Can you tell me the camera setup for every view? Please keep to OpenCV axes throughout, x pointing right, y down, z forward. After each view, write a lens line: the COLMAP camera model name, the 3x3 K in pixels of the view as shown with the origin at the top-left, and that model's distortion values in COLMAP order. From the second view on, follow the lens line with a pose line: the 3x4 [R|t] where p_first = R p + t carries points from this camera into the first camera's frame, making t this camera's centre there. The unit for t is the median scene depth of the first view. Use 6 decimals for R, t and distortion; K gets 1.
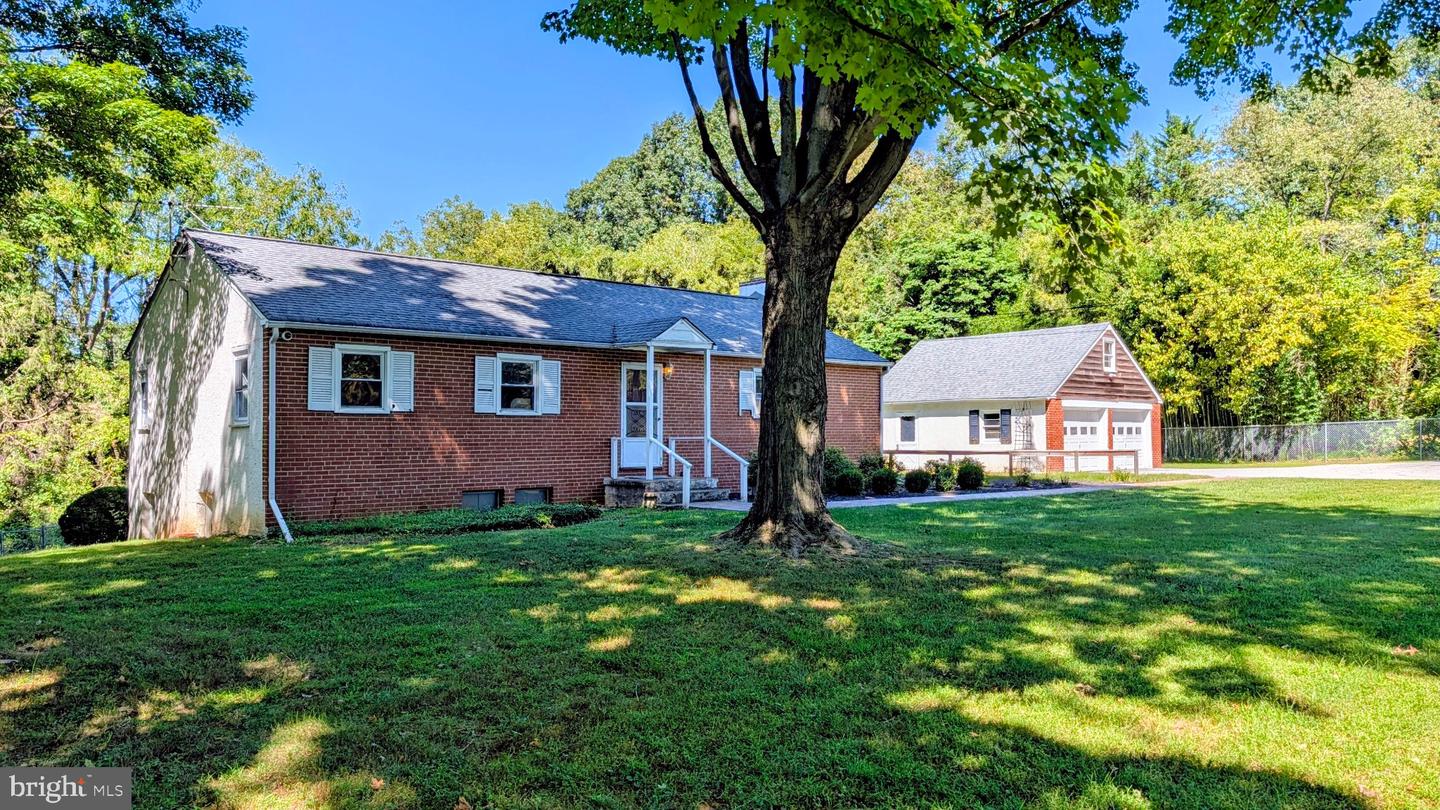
lens RADIAL K [[1049.0, 0, 720.0], [0, 1049.0, 405.0], [0, 0, 1]] dist [0.014080, -0.012325]
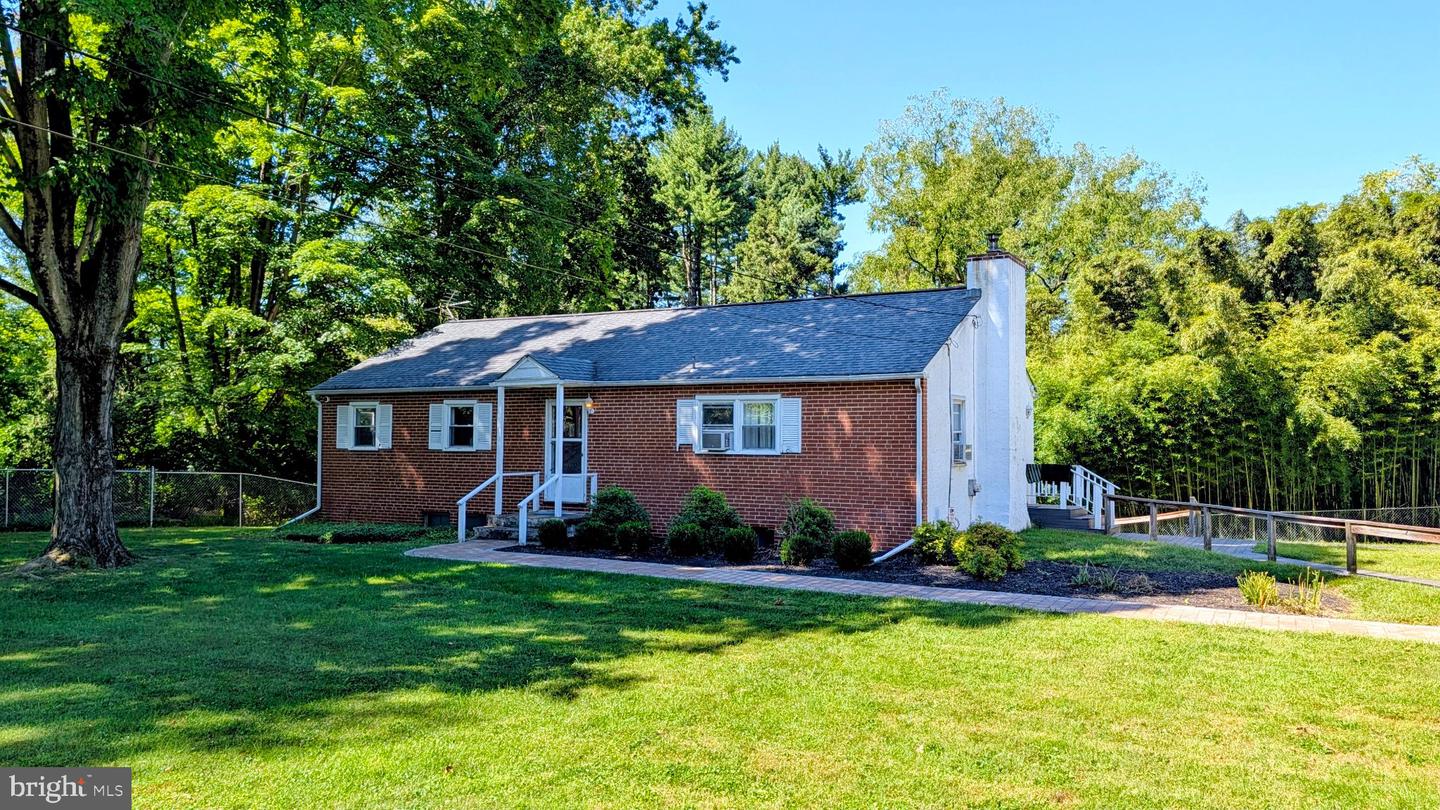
lens RADIAL K [[1049.0, 0, 720.0], [0, 1049.0, 405.0], [0, 0, 1]] dist [0.014080, -0.012325]
pose [[0.350025, -0.023921, -0.936435, 0.548439], [0.025583, 0.999545, -0.015971, -0.008817], [0.936391, -0.018367, 0.350477, 0.474526]]
